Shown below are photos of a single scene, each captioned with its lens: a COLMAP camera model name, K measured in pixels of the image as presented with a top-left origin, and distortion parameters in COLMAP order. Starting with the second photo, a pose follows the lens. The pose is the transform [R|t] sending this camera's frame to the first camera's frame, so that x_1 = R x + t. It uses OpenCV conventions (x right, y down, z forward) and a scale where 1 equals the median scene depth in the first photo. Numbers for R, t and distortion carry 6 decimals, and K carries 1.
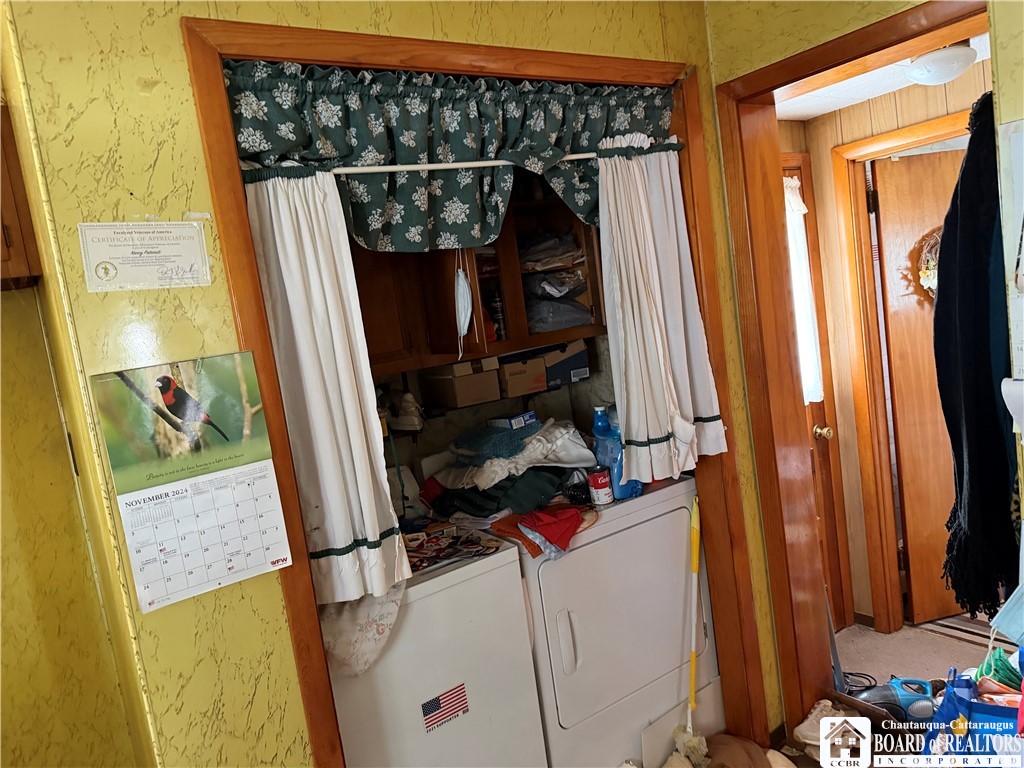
lens RADIAL K [[701.3, 0, 486.3], [0, 701.3, 378.4], [0, 0, 1]] dist [0.058469, -0.086693]
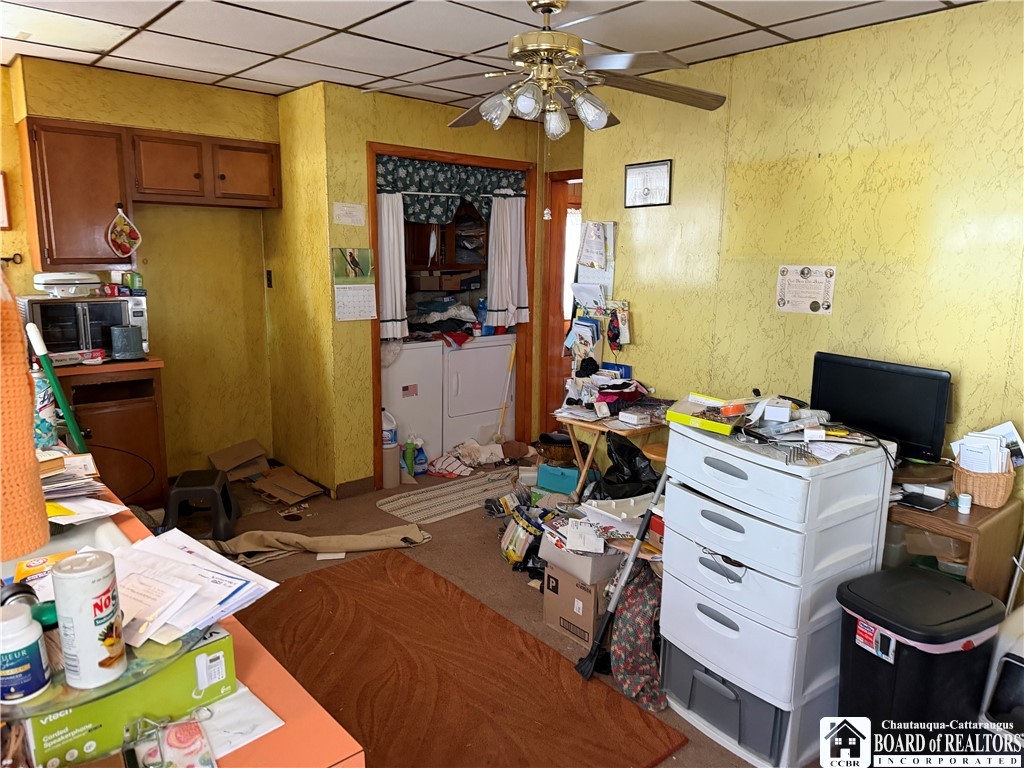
lens RADIAL K [[721.9, 0, 512.0], [0, 721.9, 384.0], [0, 0, 1]] dist [0.083042, -0.104544]
pose [[0.974453, 0.125988, 0.185926, -0.180781], [-0.137967, 0.989023, 0.052909, 0.215500], [-0.177219, -0.077209, 0.981138, -1.673131]]
